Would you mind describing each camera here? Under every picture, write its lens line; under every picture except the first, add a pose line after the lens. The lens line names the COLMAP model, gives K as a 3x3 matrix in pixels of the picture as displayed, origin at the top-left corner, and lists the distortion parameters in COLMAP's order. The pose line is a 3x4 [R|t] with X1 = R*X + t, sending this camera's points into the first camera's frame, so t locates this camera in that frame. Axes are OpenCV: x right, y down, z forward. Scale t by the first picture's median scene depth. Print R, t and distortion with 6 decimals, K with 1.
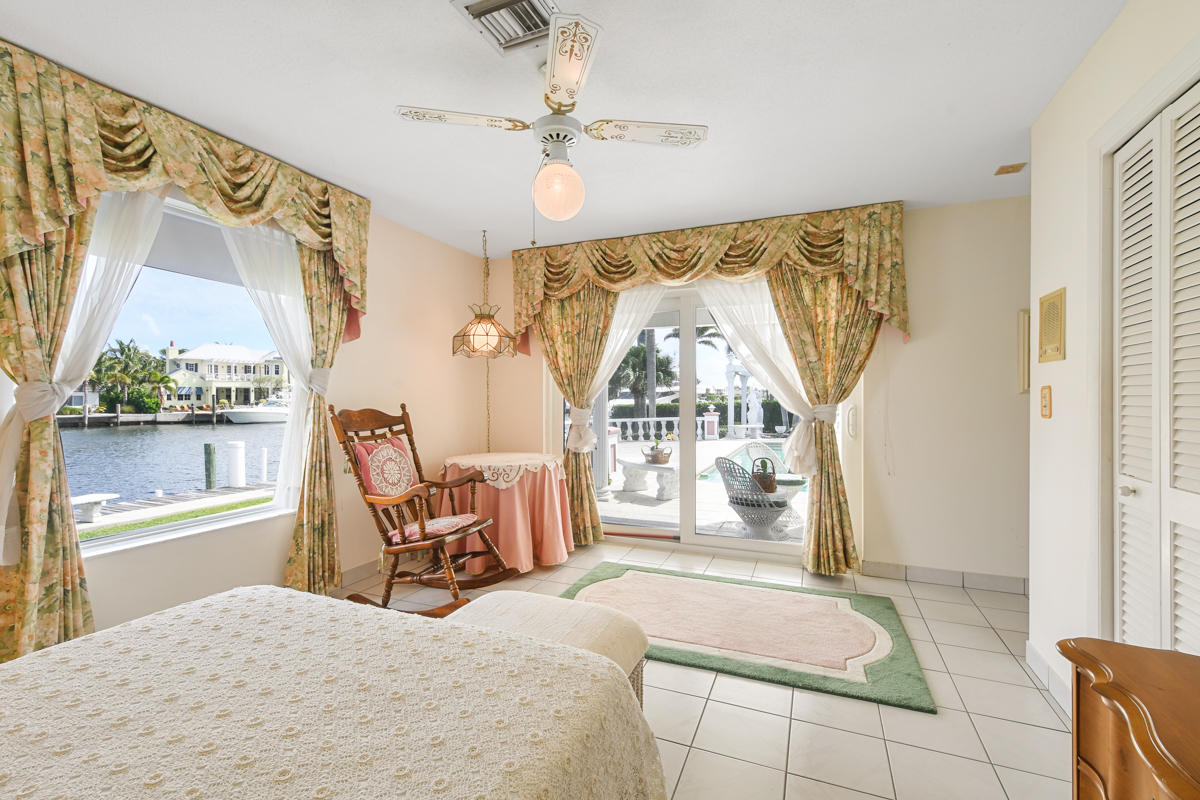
lens RADIAL K [[531.2, 0, 595.0], [0, 531.2, 405.7], [0, 0, 1]] dist [0.003830, -0.000049]
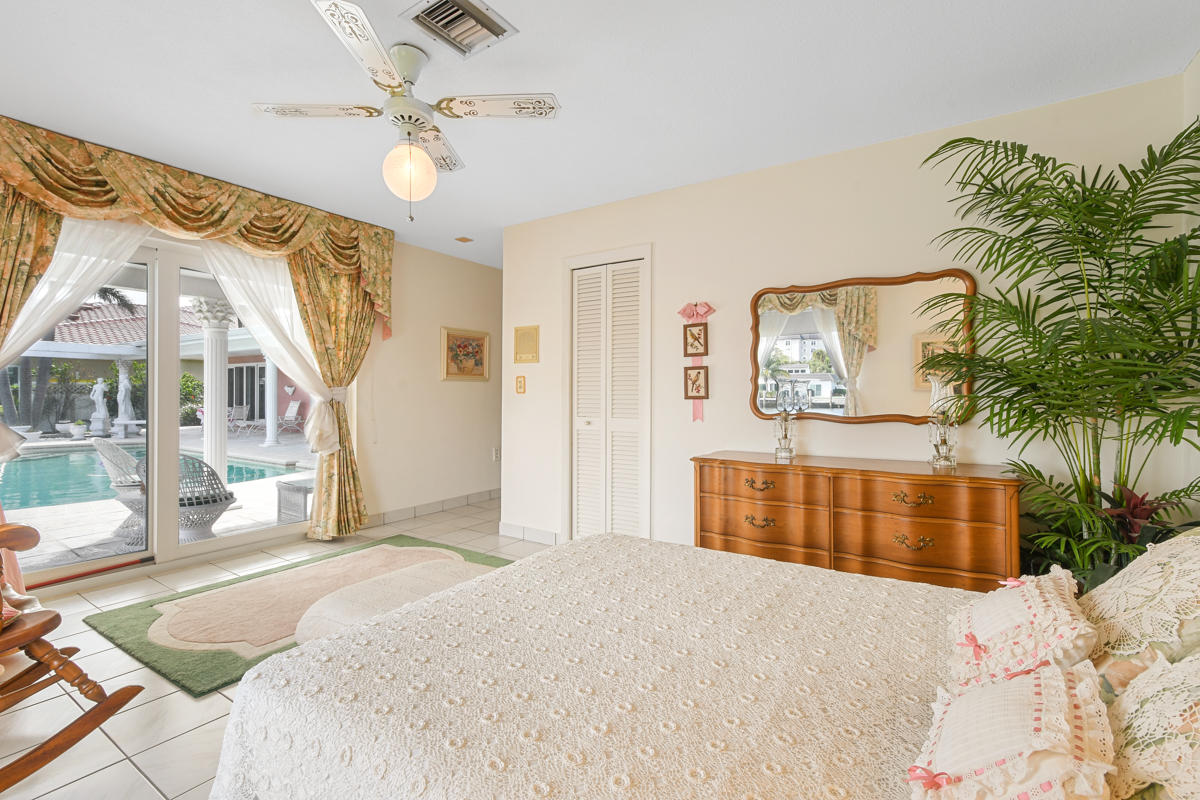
lens RADIAL K [[531.2, 0, 595.0], [0, 531.2, 405.7], [0, 0, 1]] dist [0.003830, -0.000049]
pose [[0.184365, -0.023573, 0.982575, -0.580390], [0.009391, 0.999709, 0.022222, 0.016944], [-0.982813, 0.005131, 0.184533, 0.259146]]
